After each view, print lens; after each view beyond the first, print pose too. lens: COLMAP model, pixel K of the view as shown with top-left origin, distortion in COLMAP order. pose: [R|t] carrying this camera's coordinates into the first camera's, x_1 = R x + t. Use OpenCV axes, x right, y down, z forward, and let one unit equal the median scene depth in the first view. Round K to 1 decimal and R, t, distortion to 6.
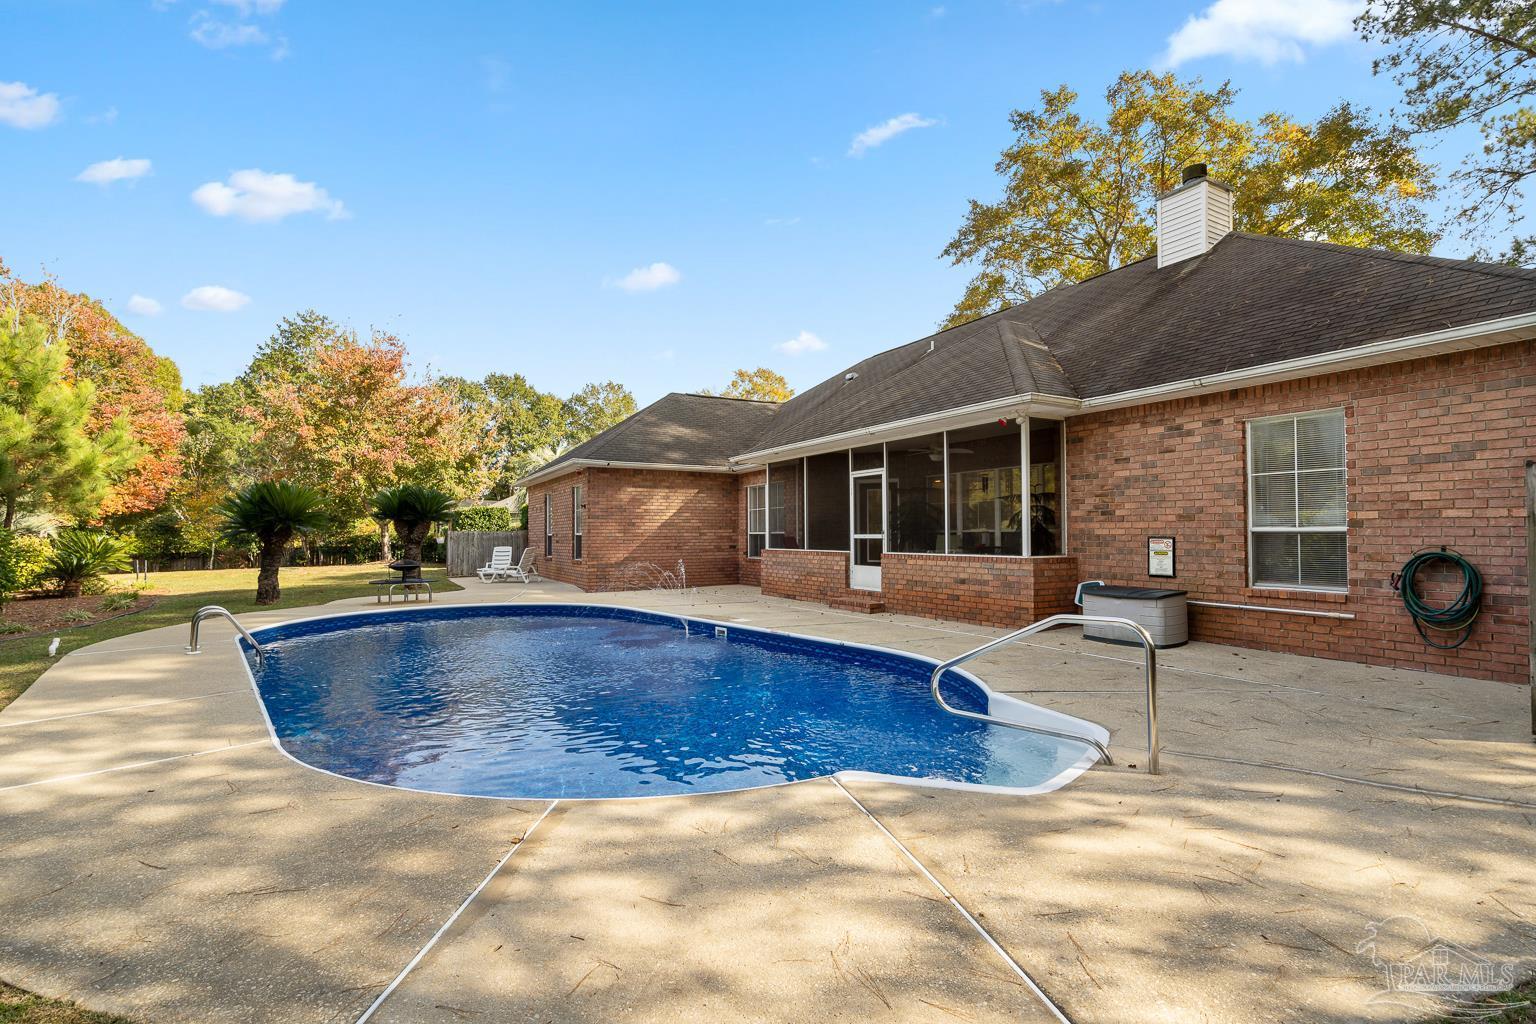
lens RADIAL K [[698.9, 0, 763.8], [0, 698.9, 520.1], [0, 0, 1]] dist [-0.001807, -0.000304]
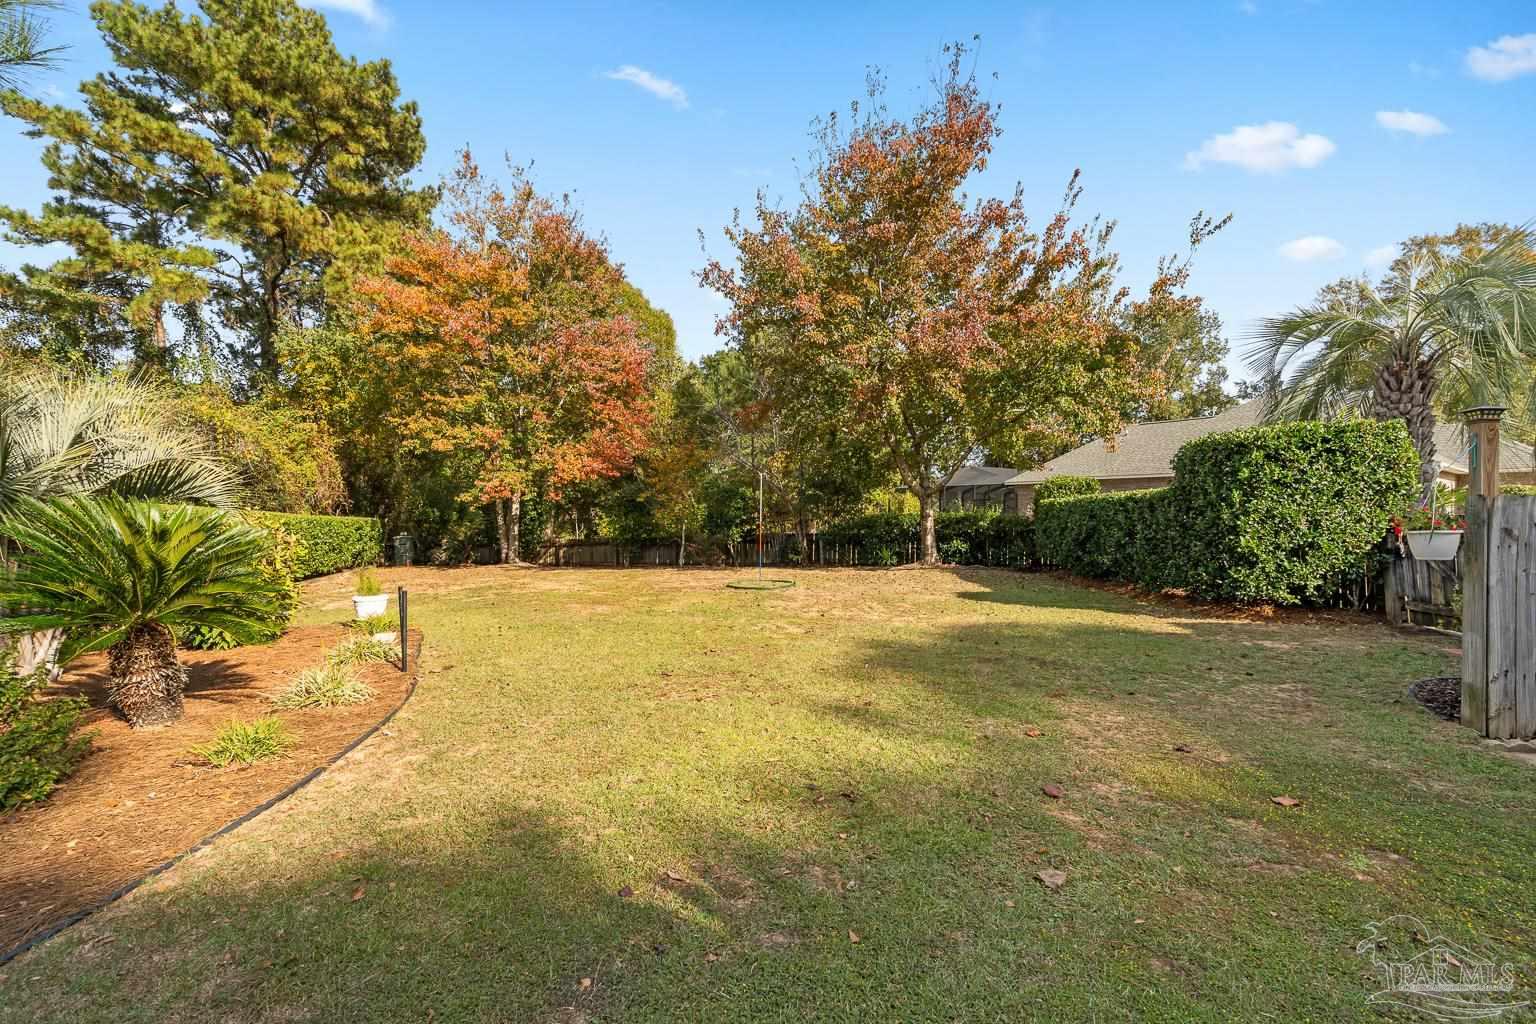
lens RADIAL K [[680.0, 0, 772.0], [0, 680.0, 515.6], [0, 0, 1]] dist [0.000521, 0.000167]
pose [[0.821391, 0.006145, -0.570332, -0.806005], [0.006220, 0.999786, 0.019731, 0.025588], [0.570331, -0.019755, 0.821177, 1.184603]]
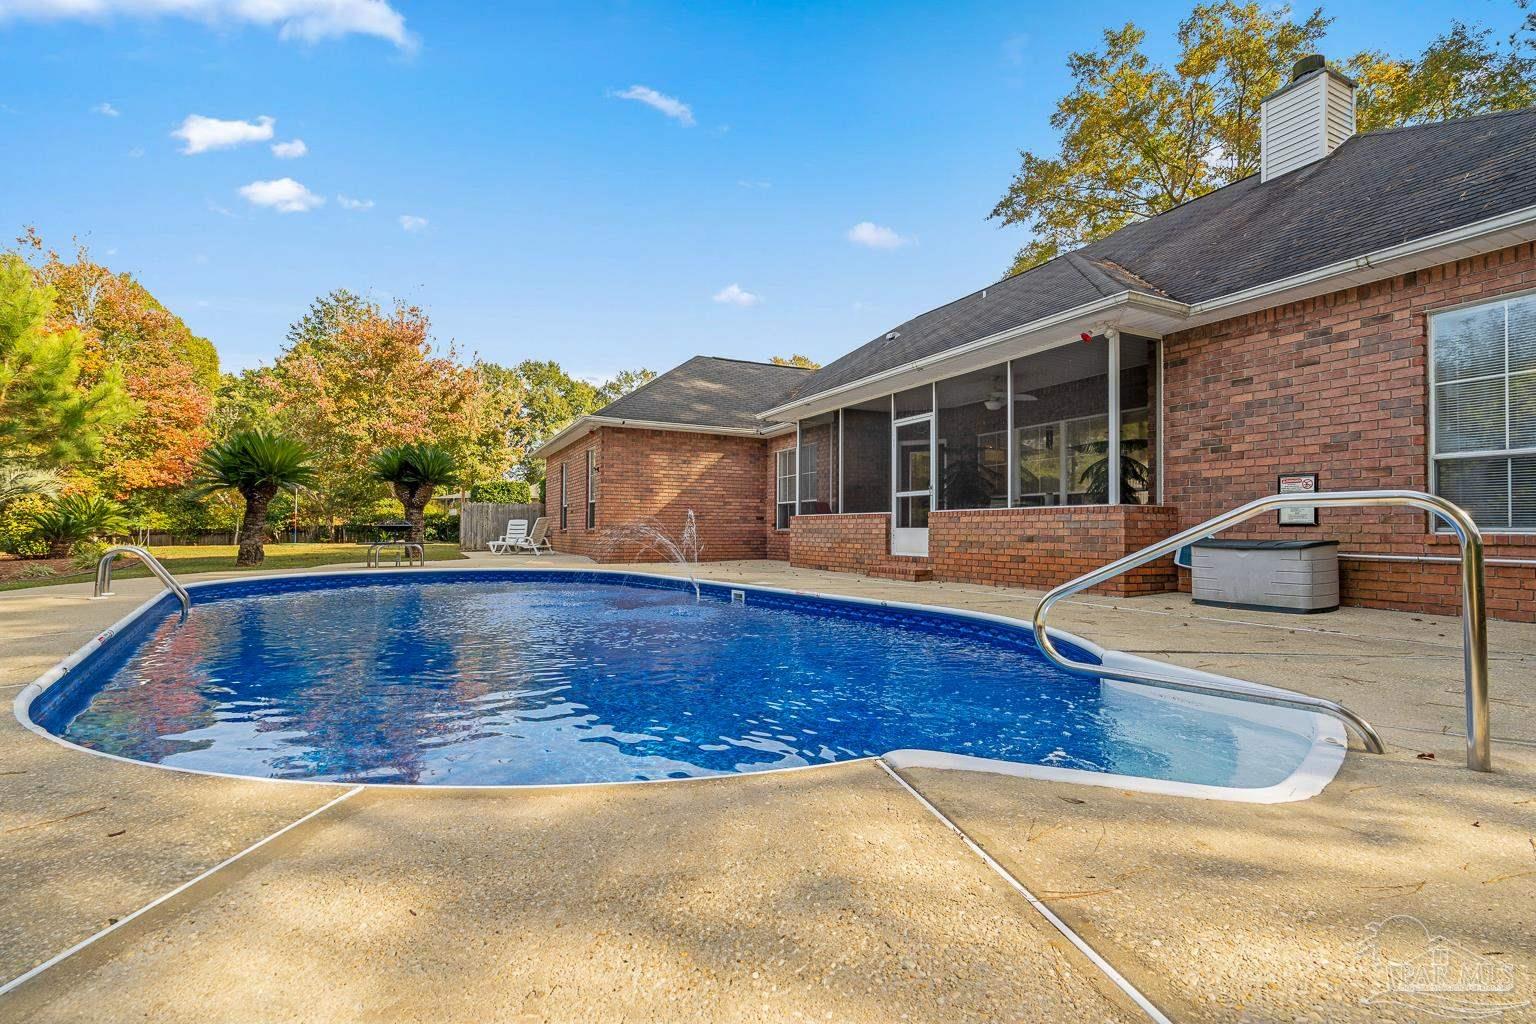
lens RADIAL K [[695.1, 0, 765.0], [0, 695.1, 519.8], [0, 0, 1]] dist [-0.002823, 0.000261]
pose [[0.998763, 0.011085, -0.048477, 0.008472], [-0.010905, 0.999933, 0.003984, 0.049542], [0.048518, -0.003451, 0.998816, 0.125349]]
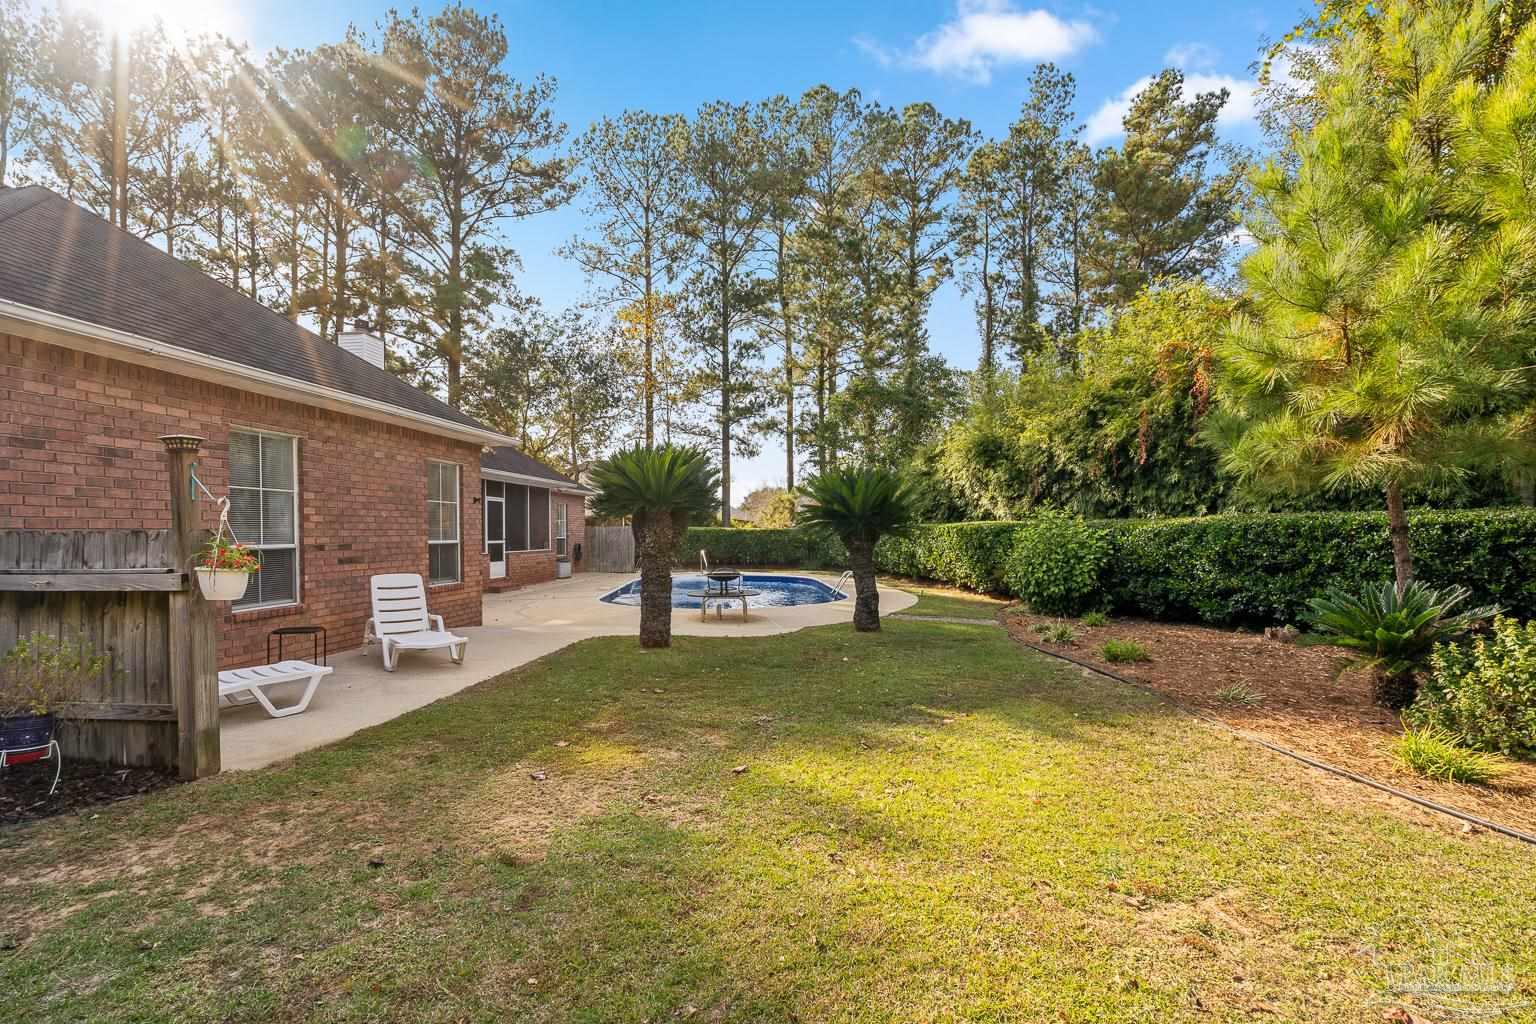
lens RADIAL K [[698.9, 0, 763.8], [0, 698.9, 520.1], [0, 0, 1]] dist [-0.001807, -0.000304]
pose [[-0.795140, 0.021493, 0.606044, -1.112758], [-0.002565, 0.999244, -0.038803, 0.030830], [-0.606420, -0.032408, -0.794484, 1.685335]]
